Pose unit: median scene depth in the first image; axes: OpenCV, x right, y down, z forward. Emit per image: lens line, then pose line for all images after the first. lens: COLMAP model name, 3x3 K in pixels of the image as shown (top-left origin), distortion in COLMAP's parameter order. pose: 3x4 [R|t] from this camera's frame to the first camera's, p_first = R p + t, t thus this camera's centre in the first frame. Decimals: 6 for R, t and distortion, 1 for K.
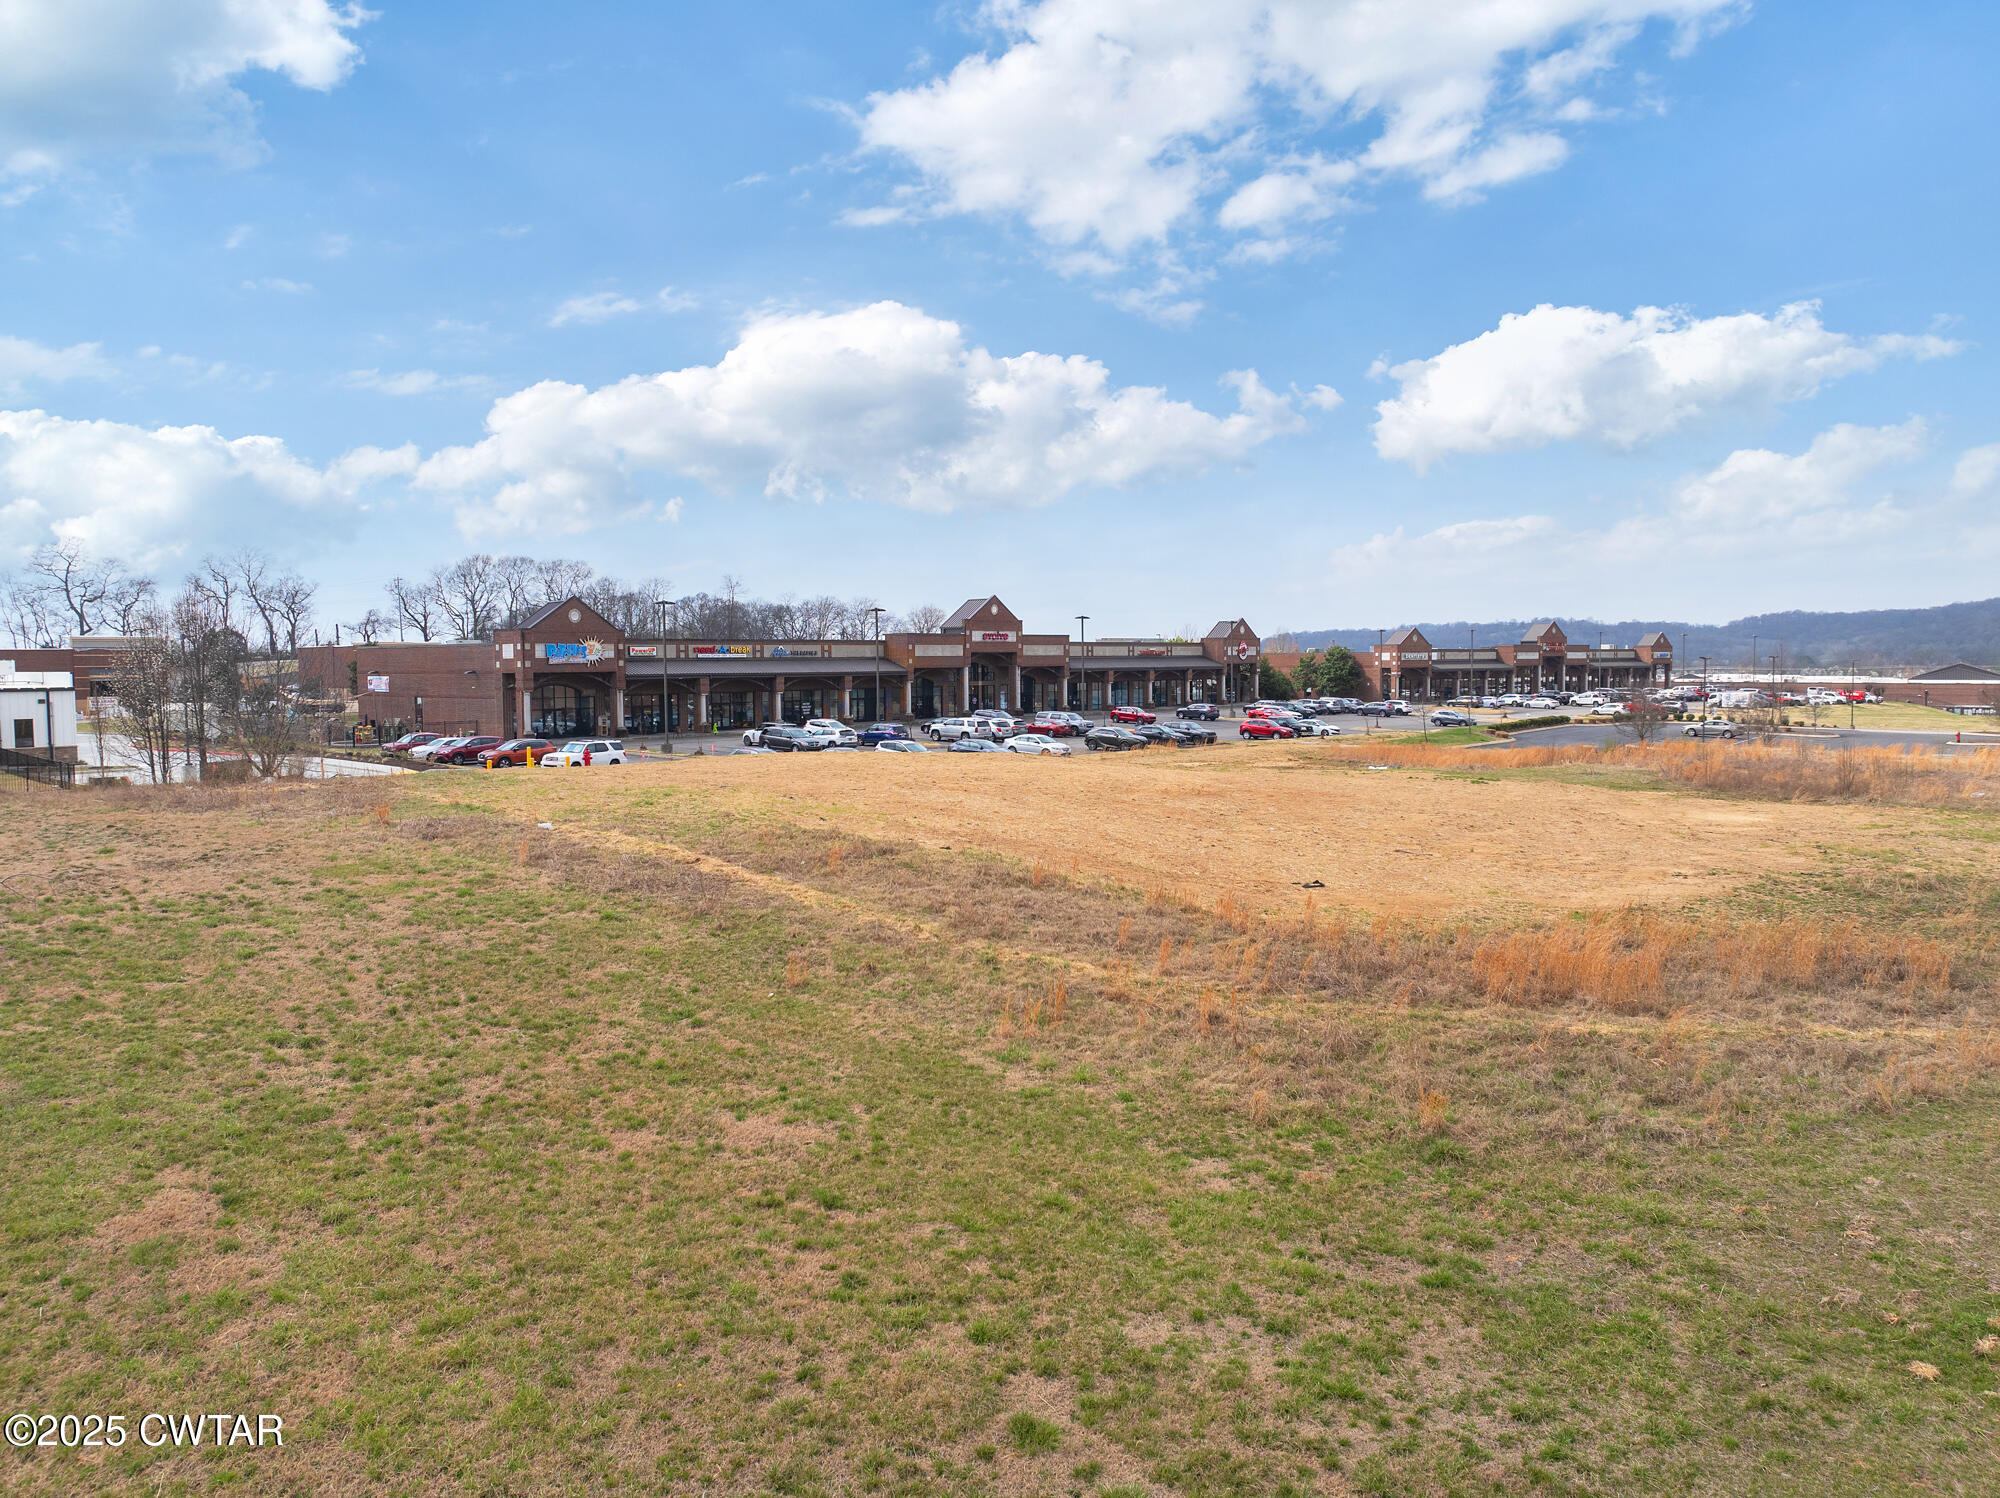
lens RADIAL K [[1405.6, 0, 1003.1], [0, 1405.6, 723.9], [0, 0, 1]] dist [-0.008129, -0.060274]
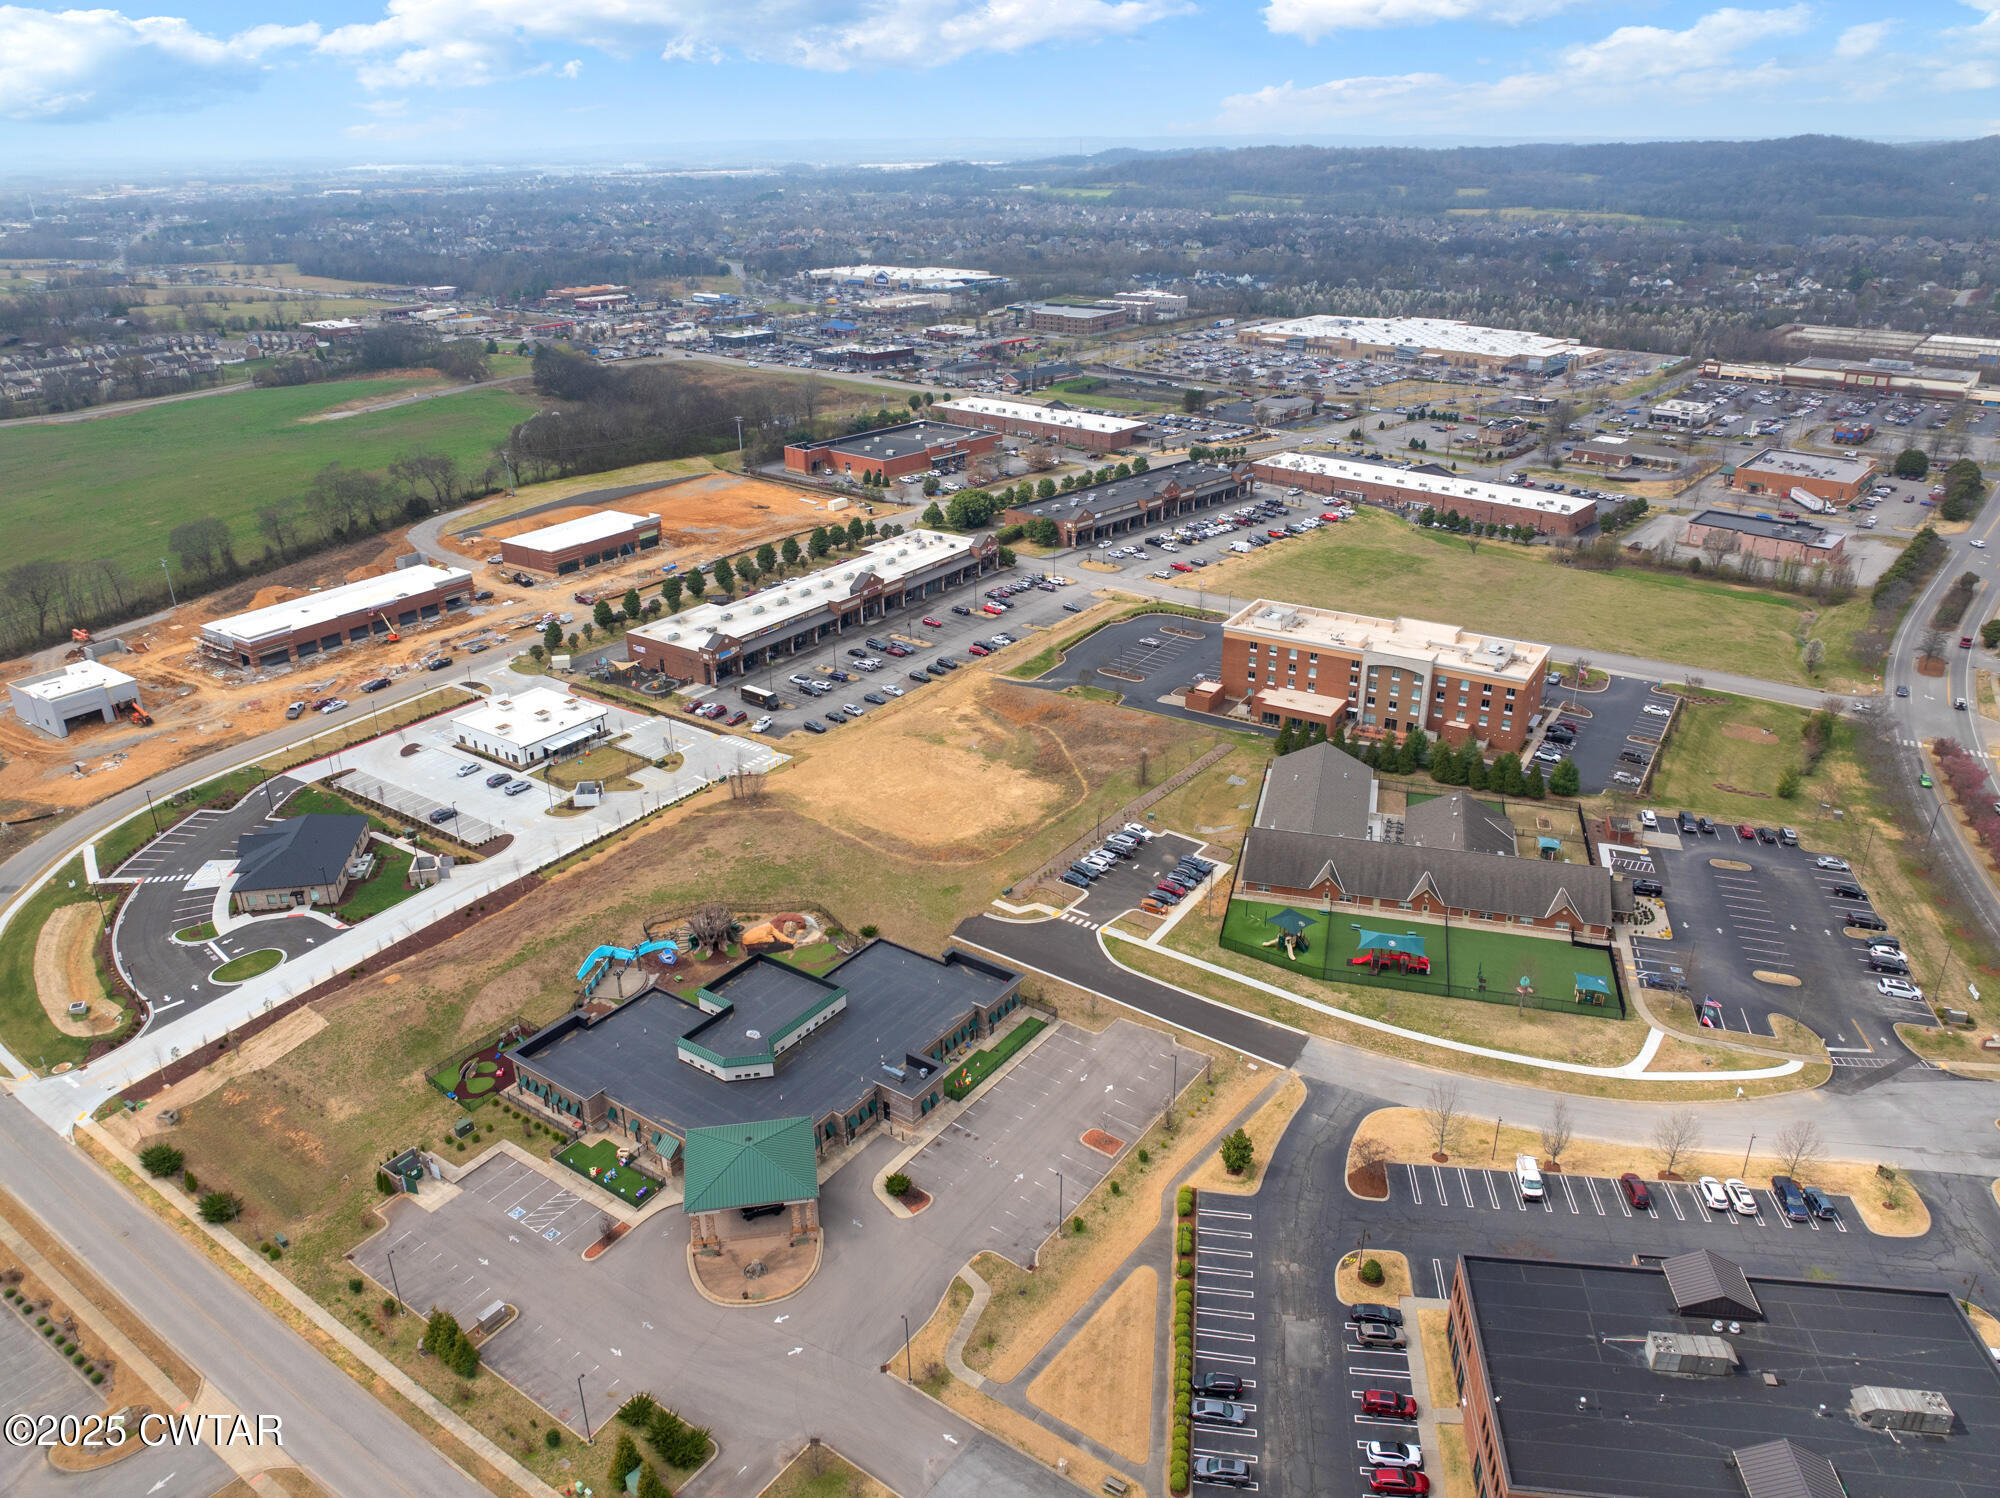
lens RADIAL K [[1412.6, 0, 998.2], [0, 1412.6, 727.1], [0, 0, 1]] dist [-0.033689, -0.002649]
pose [[0.995117, -0.037708, 0.091212, -0.065014], [0.003692, 0.937718, 0.347378, -2.090914], [-0.098630, -0.345345, 0.933279, -4.094699]]
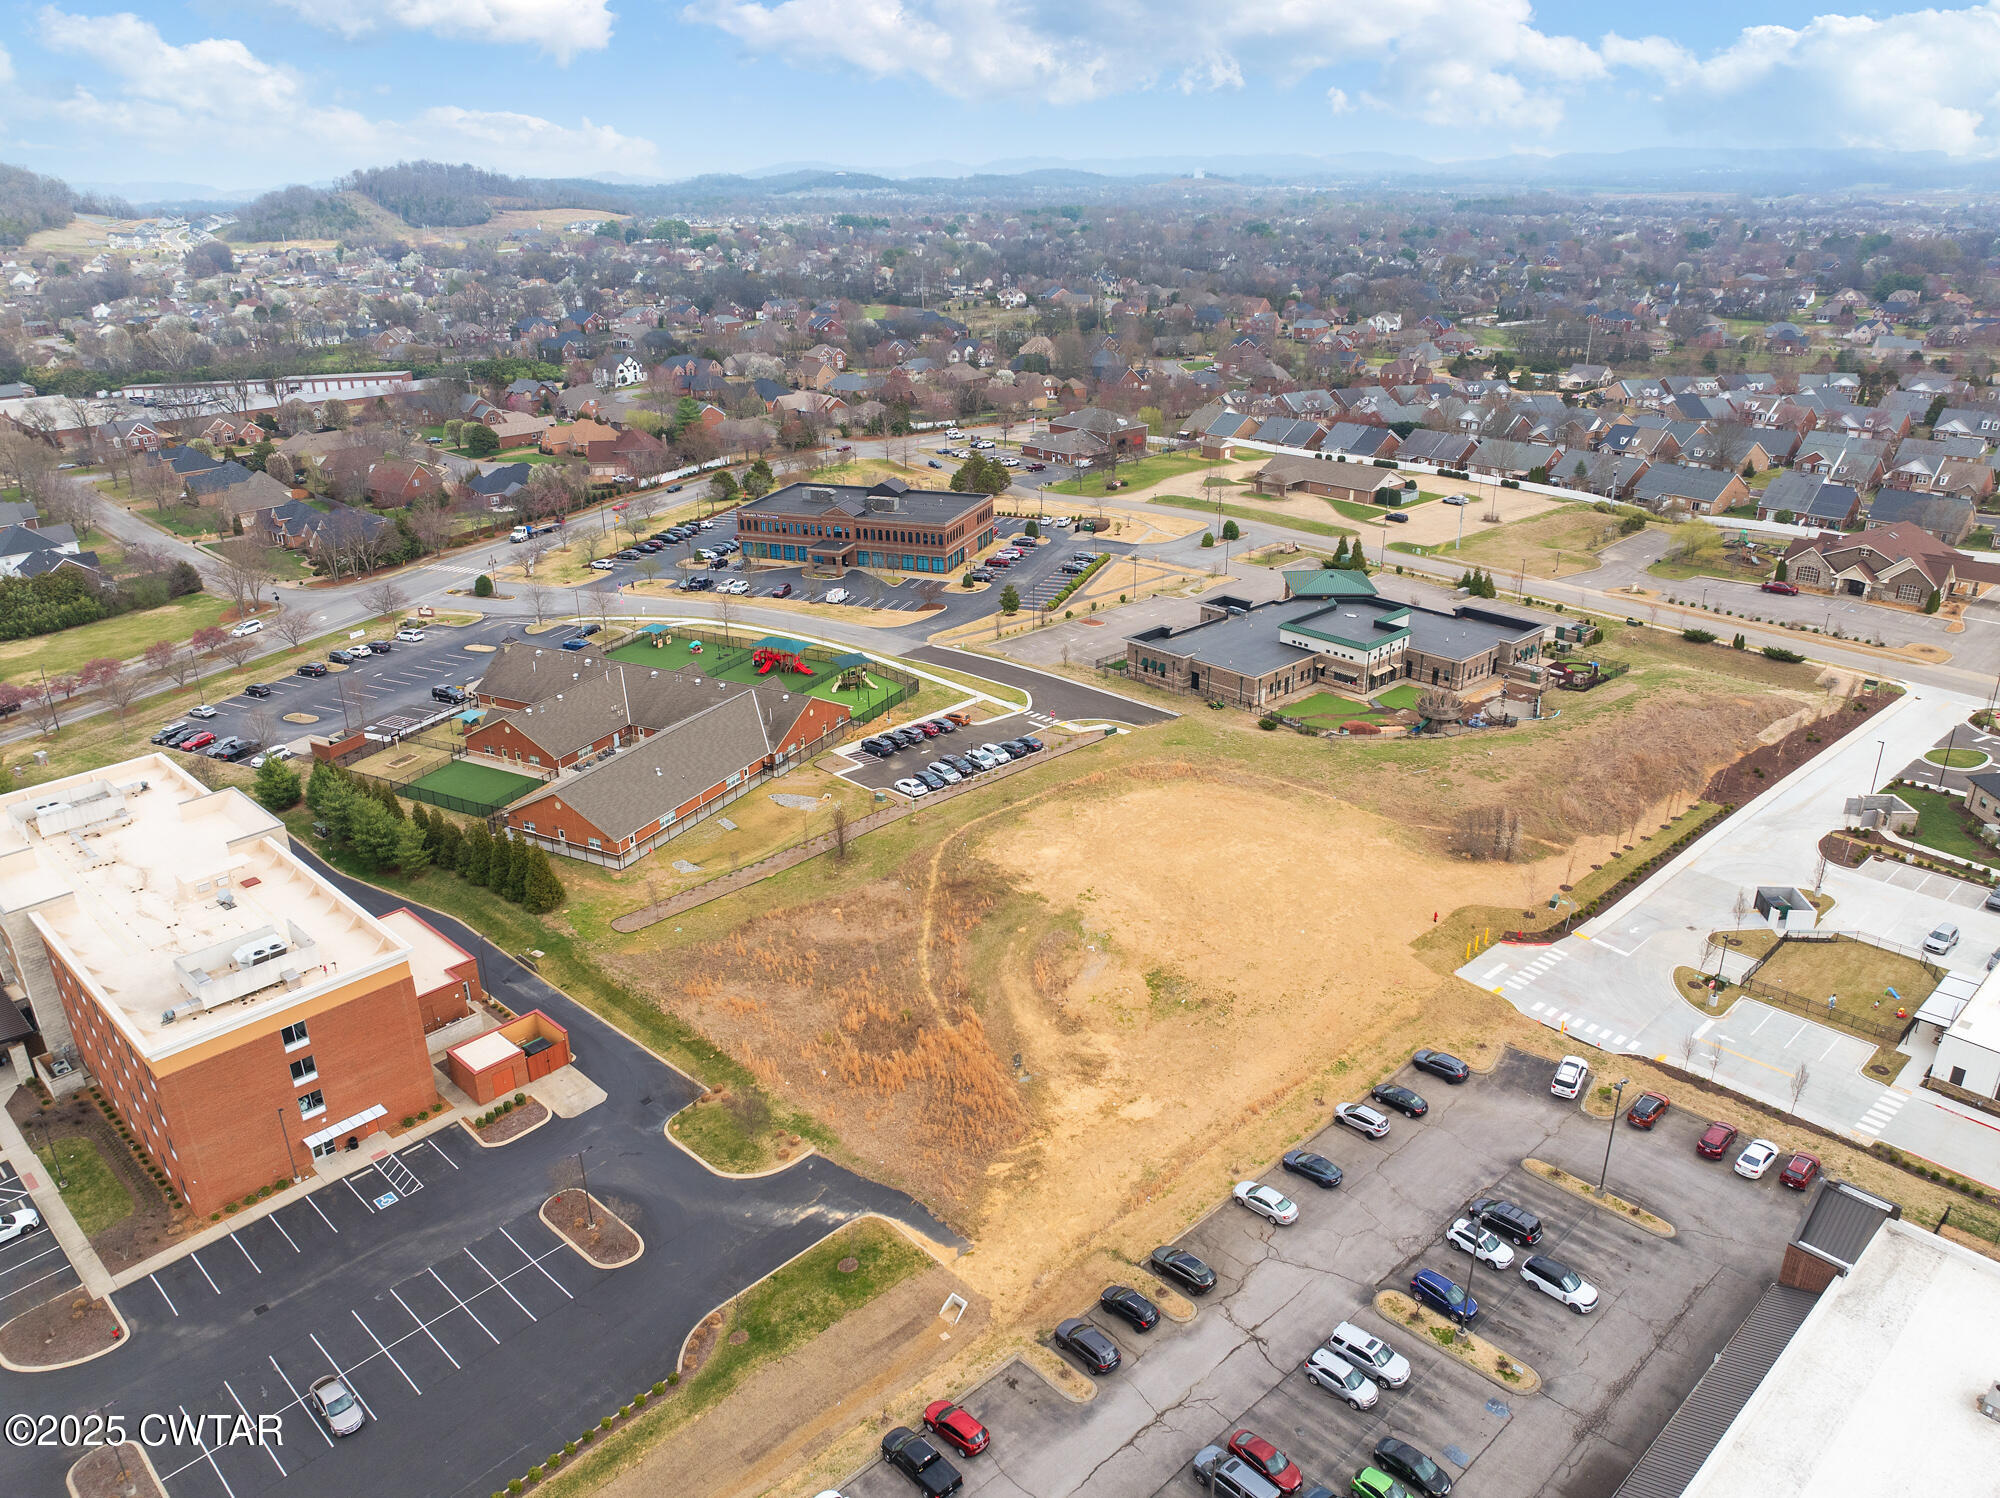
lens RADIAL K [[1412.6, 0, 998.2], [0, 1412.6, 727.1], [0, 0, 1]] dist [-0.033689, -0.002649]
pose [[-0.993405, -0.020456, 0.112819, 0.244061], [0.027847, 0.911452, 0.410464, -1.647175], [-0.111226, 0.410899, -0.904871, 3.992900]]
